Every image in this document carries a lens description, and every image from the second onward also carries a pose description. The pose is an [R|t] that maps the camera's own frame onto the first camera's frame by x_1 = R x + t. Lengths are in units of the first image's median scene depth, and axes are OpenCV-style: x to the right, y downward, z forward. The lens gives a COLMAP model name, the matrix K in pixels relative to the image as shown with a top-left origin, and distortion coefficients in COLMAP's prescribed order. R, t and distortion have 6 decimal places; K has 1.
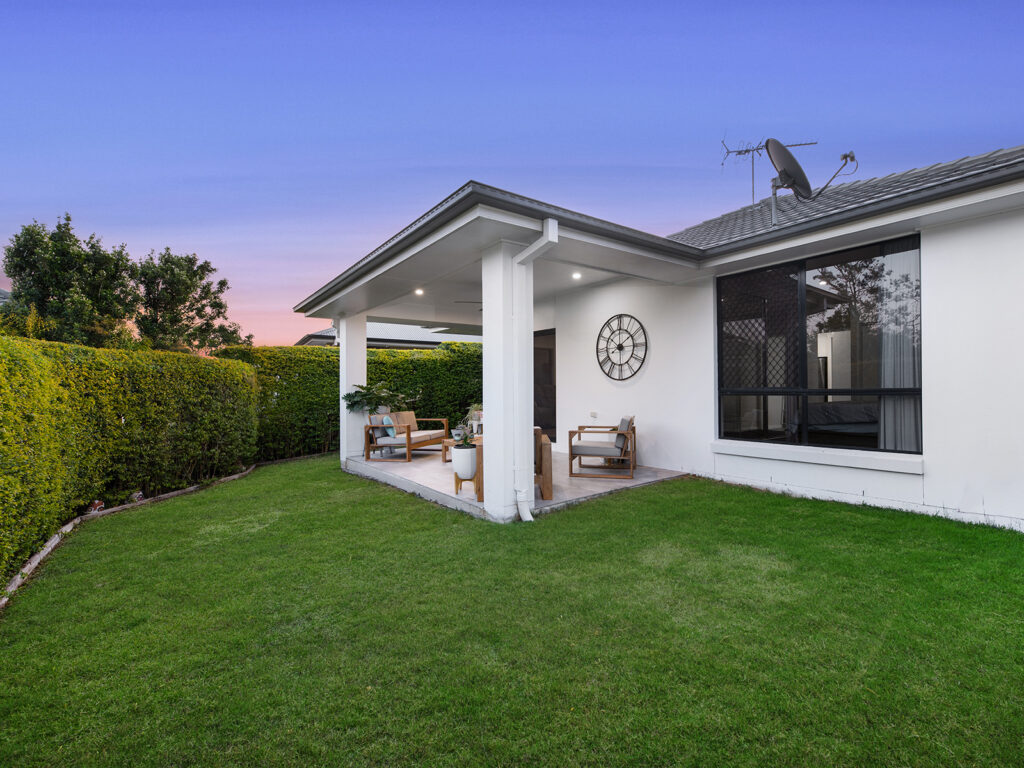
lens RADIAL K [[464.2, 0, 512.5], [0, 464.2, 385.4], [0, 0, 1]] dist [-0.002132, -0.000277]
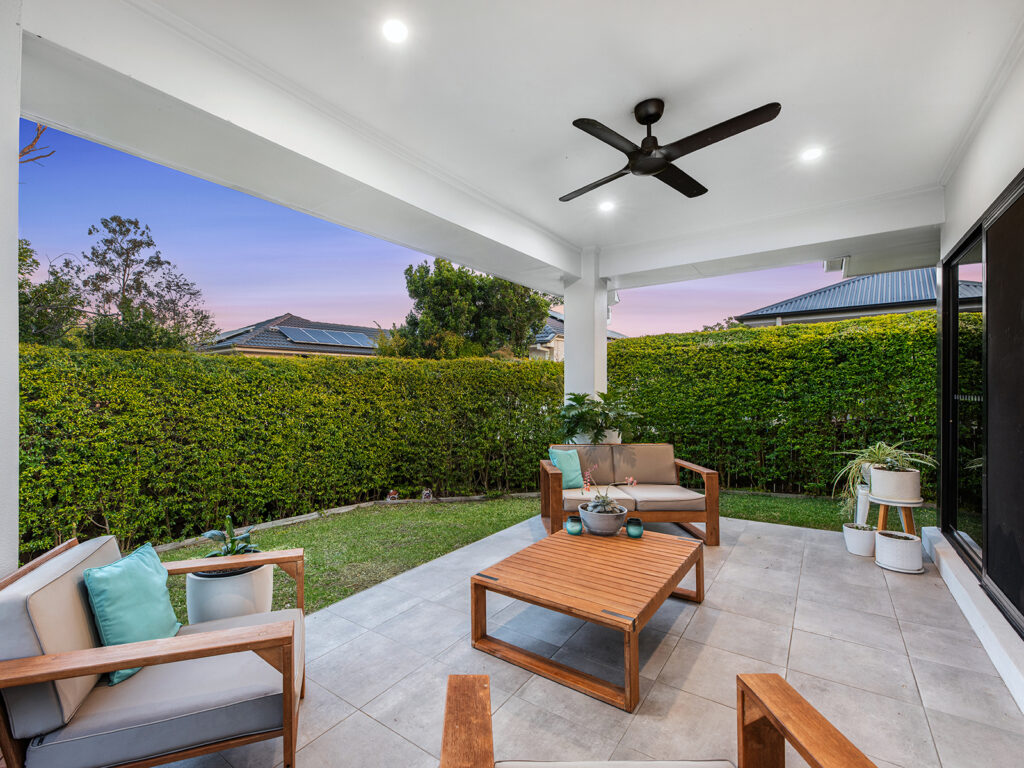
lens RADIAL K [[464.2, 0, 510.7], [0, 464.2, 386.9], [0, 0, 1]] dist [-0.002132, -0.000277]
pose [[0.286716, 0.001931, -0.958014, 0.281092], [0.006389, 0.999972, 0.003927, -0.013279], [0.957994, -0.007247, 0.286696, 0.869686]]
